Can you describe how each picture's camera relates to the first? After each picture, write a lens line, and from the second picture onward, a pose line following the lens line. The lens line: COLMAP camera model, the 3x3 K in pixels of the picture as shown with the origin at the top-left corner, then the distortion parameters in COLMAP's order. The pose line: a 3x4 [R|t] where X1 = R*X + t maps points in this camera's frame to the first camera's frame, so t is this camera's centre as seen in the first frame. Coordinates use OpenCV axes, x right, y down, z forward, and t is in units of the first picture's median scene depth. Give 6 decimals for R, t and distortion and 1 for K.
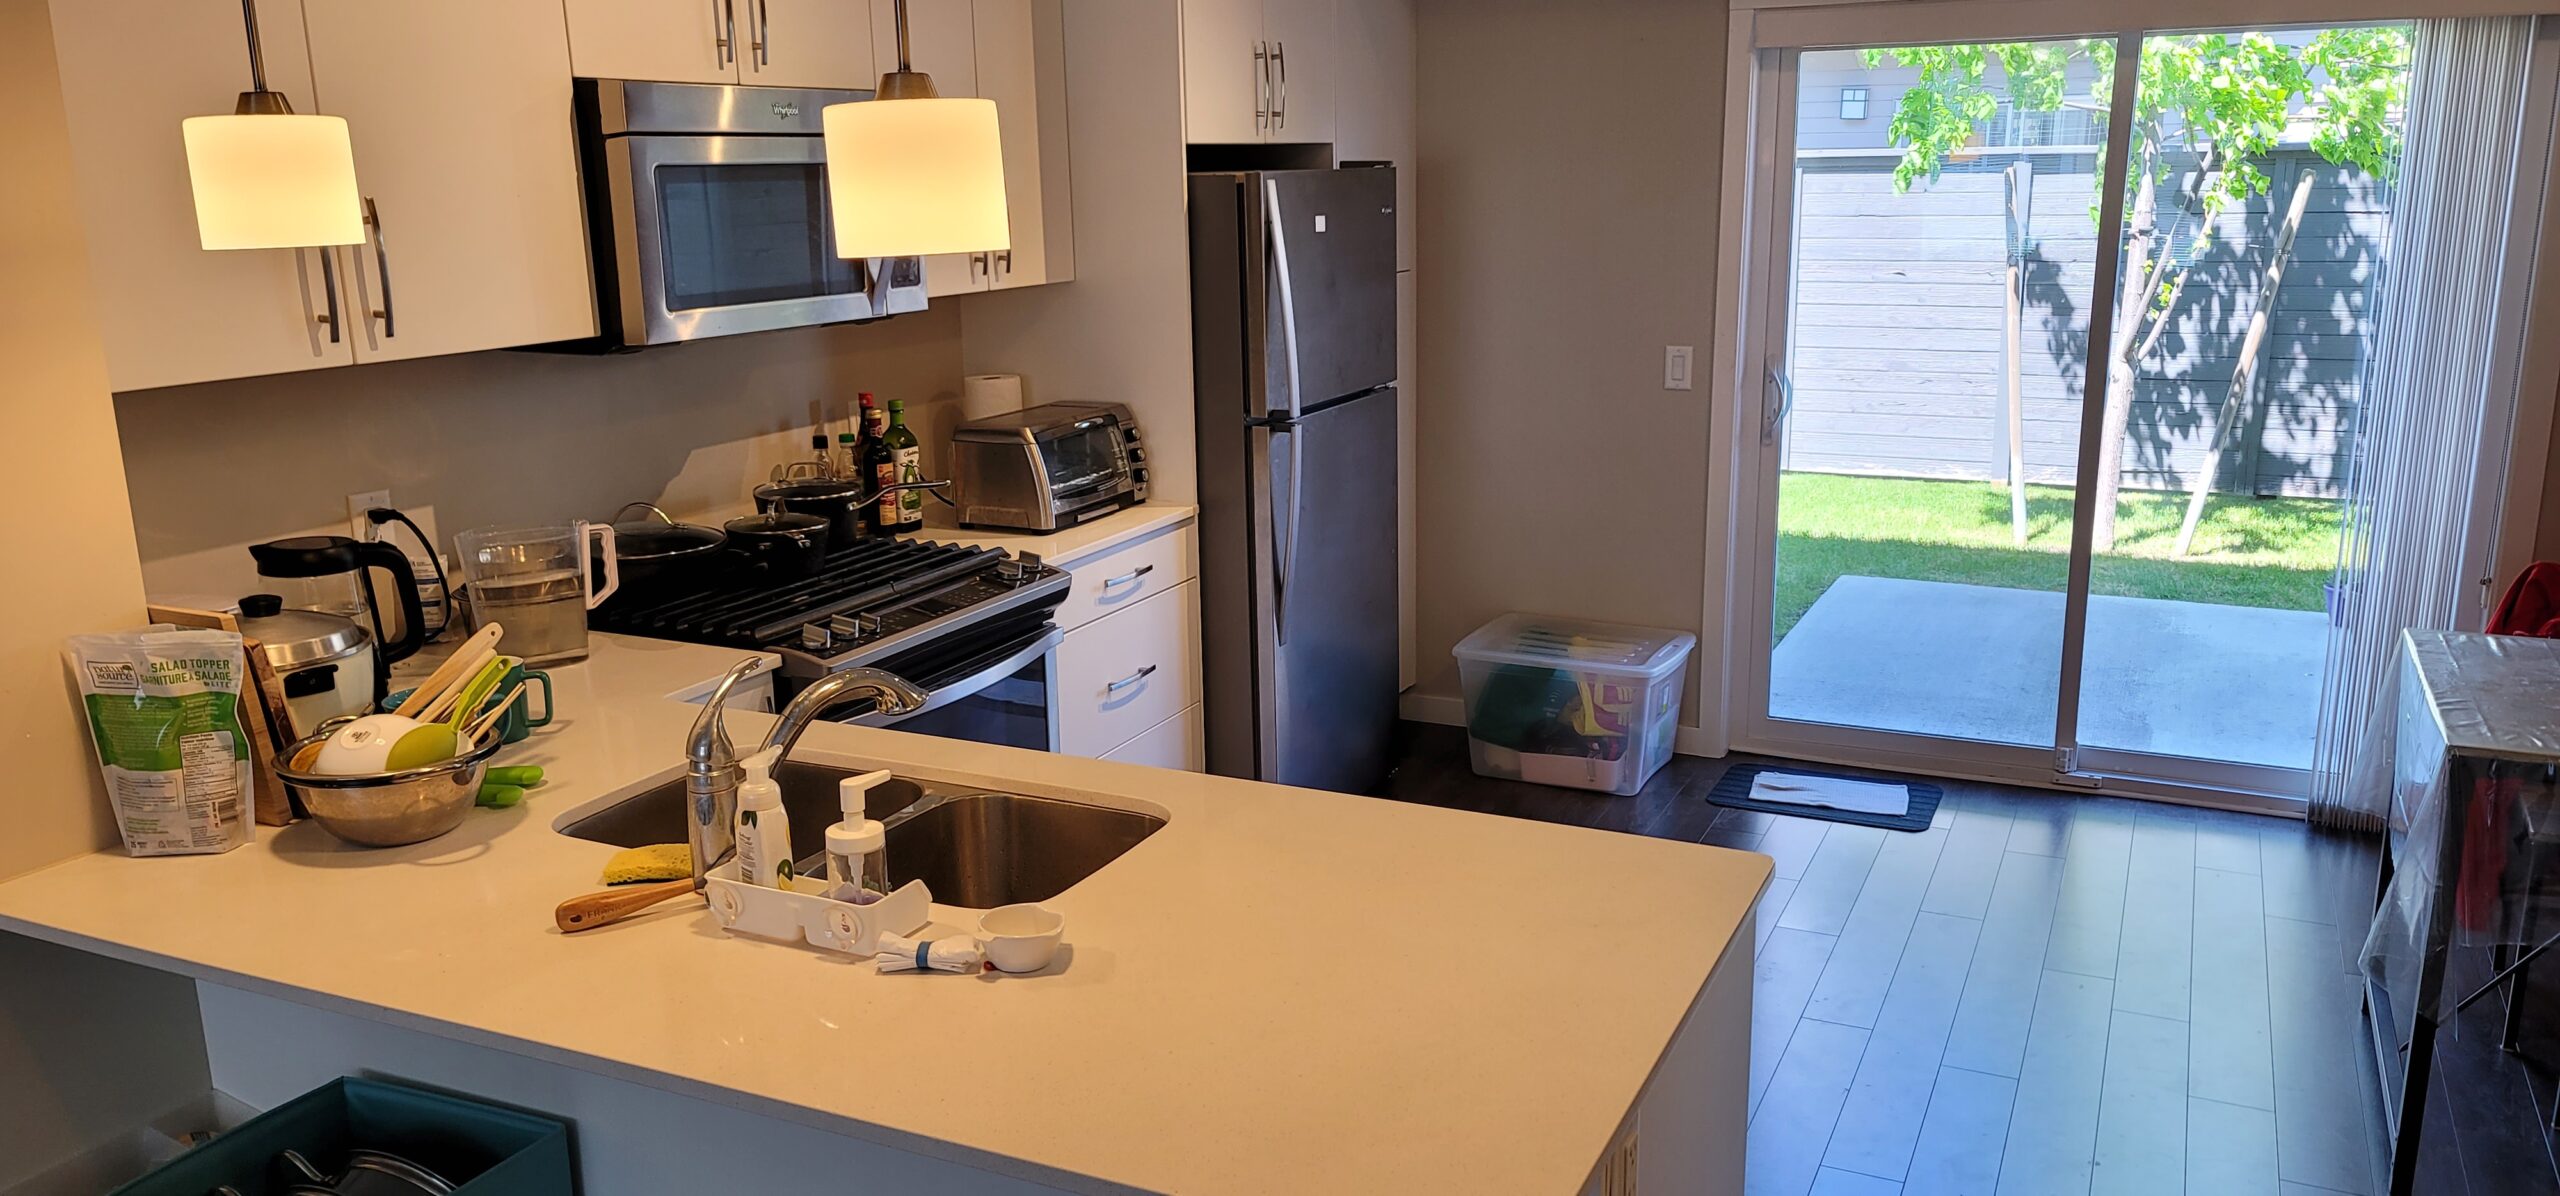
lens RADIAL K [[1867.6, 0, 1322.2], [0, 1867.6, 609.1], [0, 0, 1]] dist [0.062986, -0.018199]
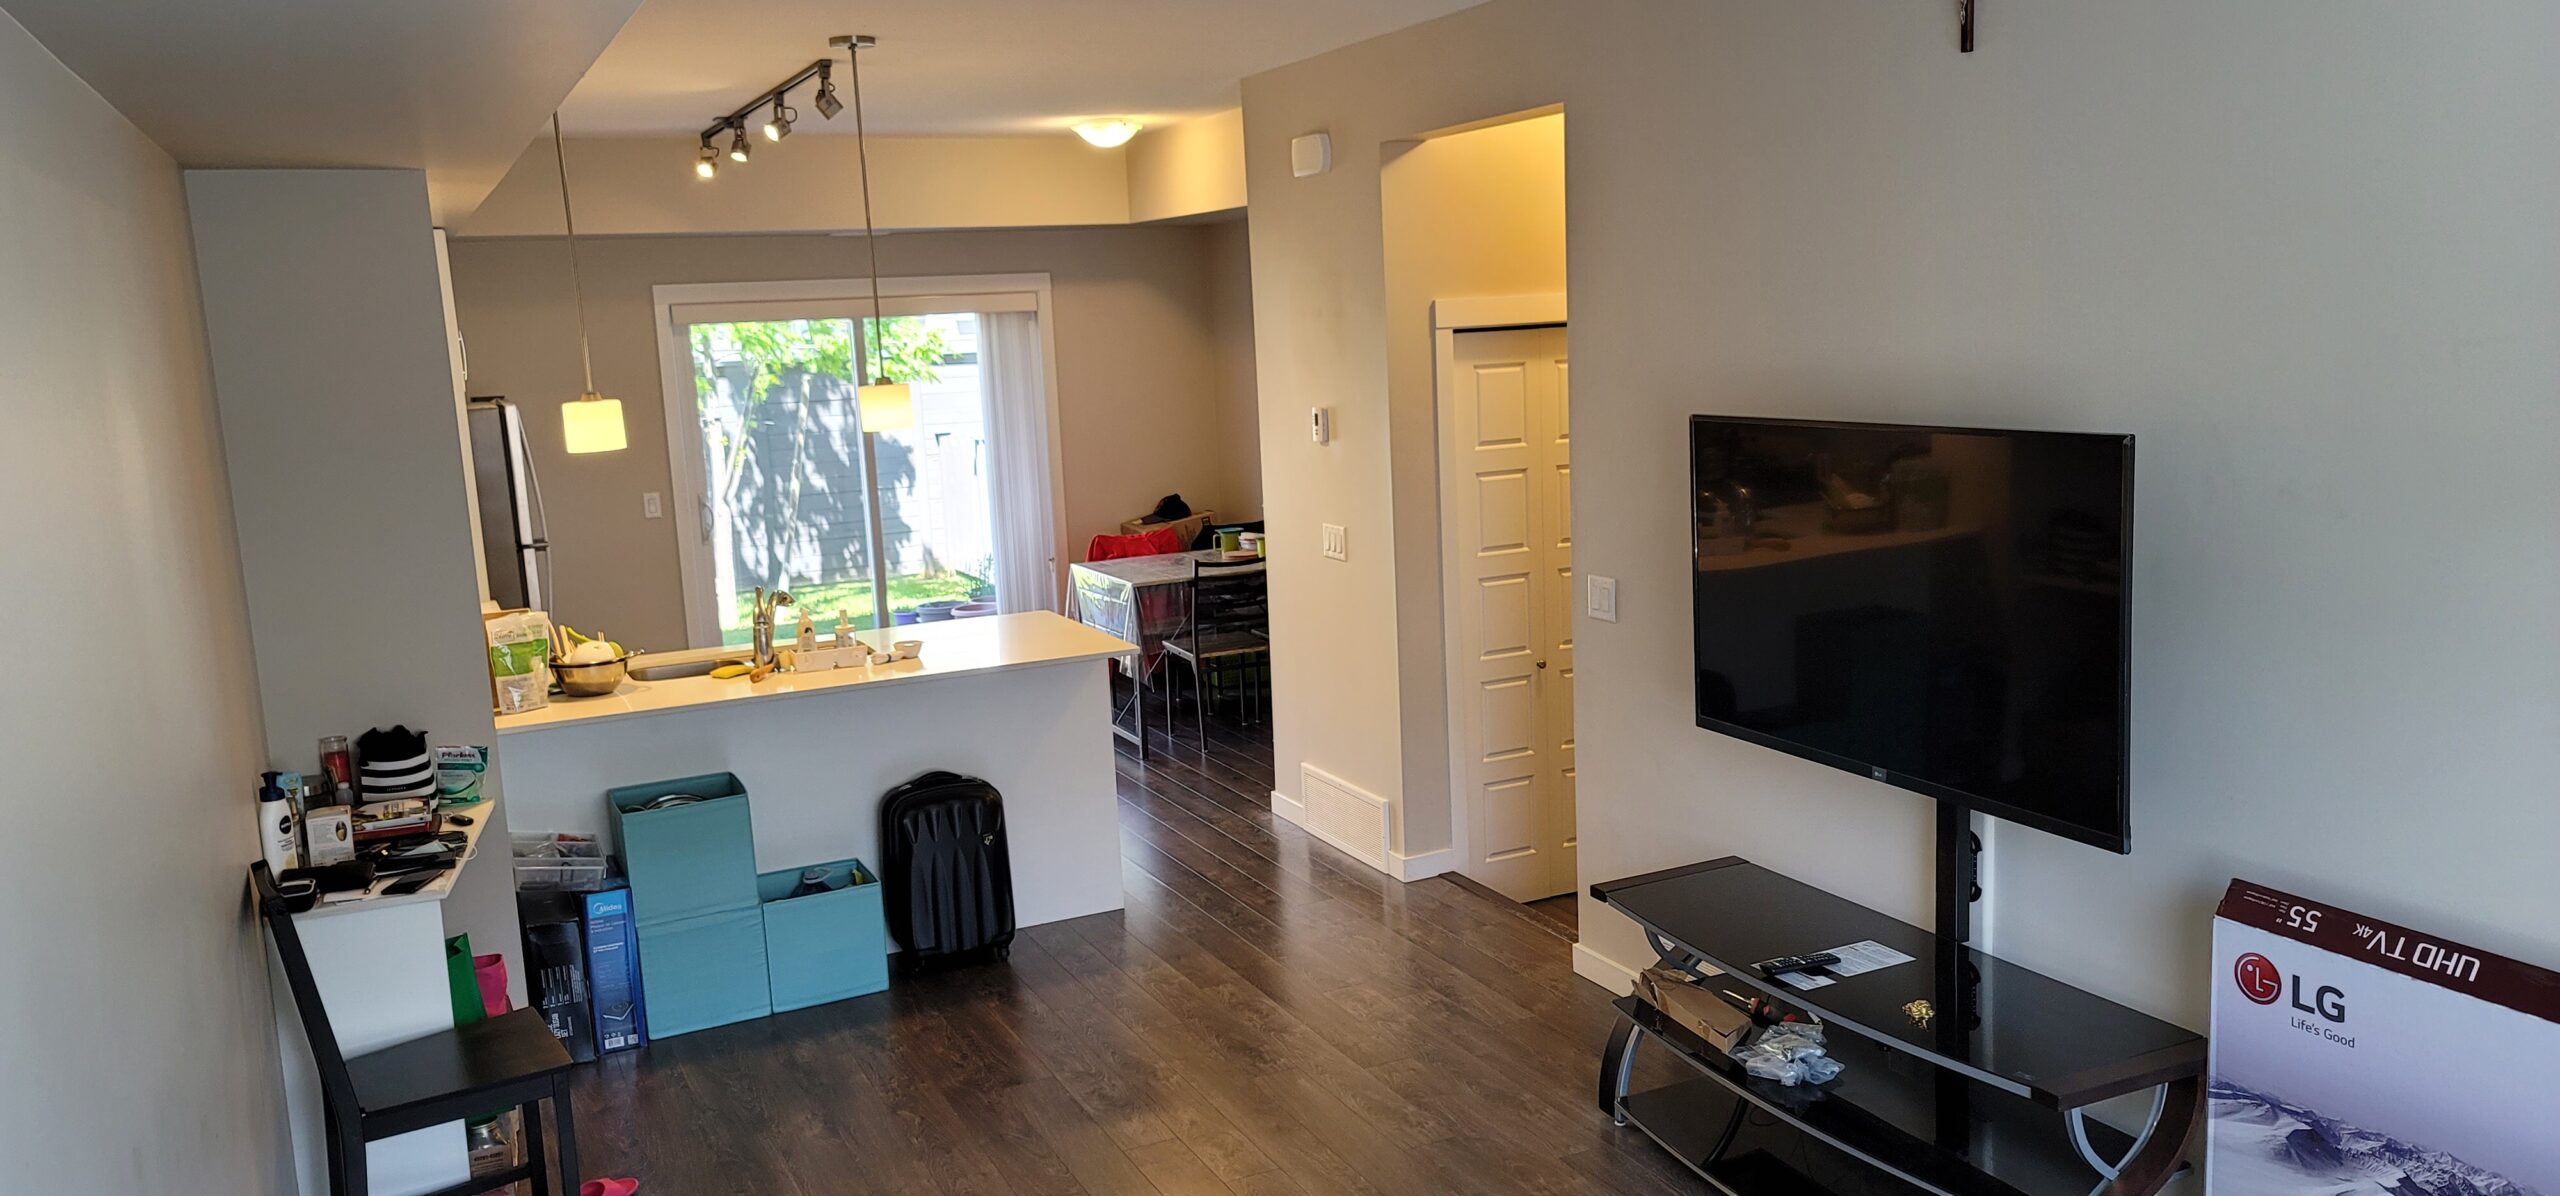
lens RADIAL K [[1867.6, 0, 1306.6], [0, 1867.6, 622.3], [0, 0, 1]] dist [0.062986, -0.018199]
pose [[0.633595, -0.146093, 0.759746, -0.801723], [0.217195, 0.976106, 0.006566, 0.099396], [-0.742552, 0.160853, 0.650187, -0.576075]]
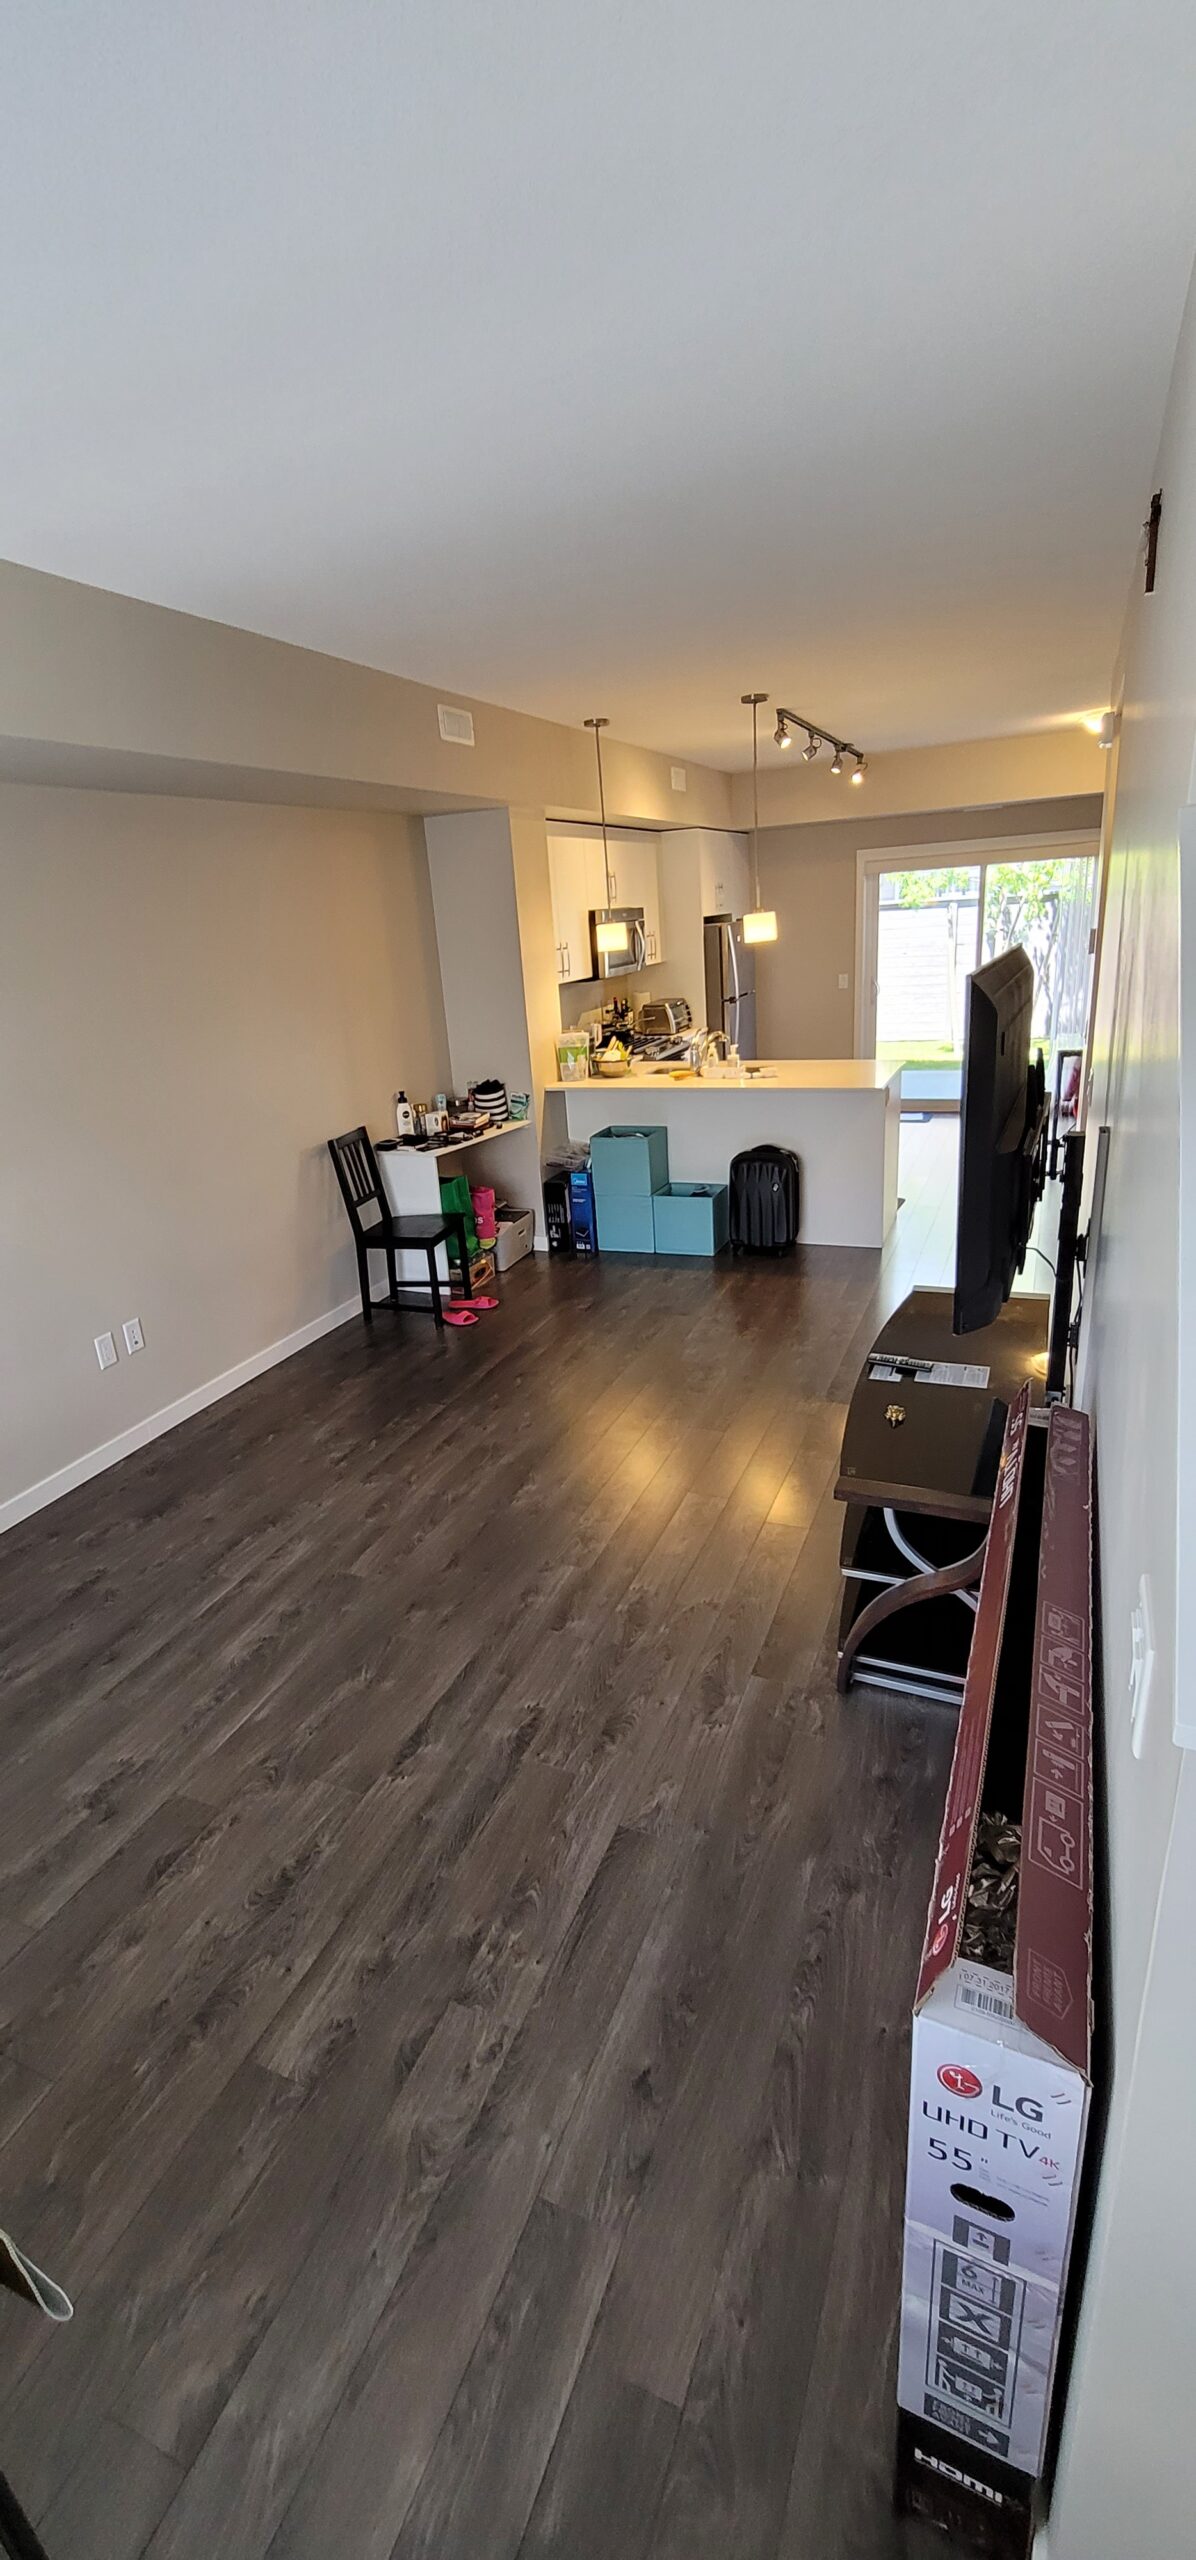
lens RADIAL K [[1051.1, 0, 588.8], [0, 1051.1, 1263.4], [0, 0, 1]] dist [-0.001369, 0.000776]
pose [[0.998011, -0.062624, 0.007192, -0.280883], [0.061816, 0.994646, 0.082817, 0.170558], [-0.012340, -0.082208, 0.996539, -0.780698]]
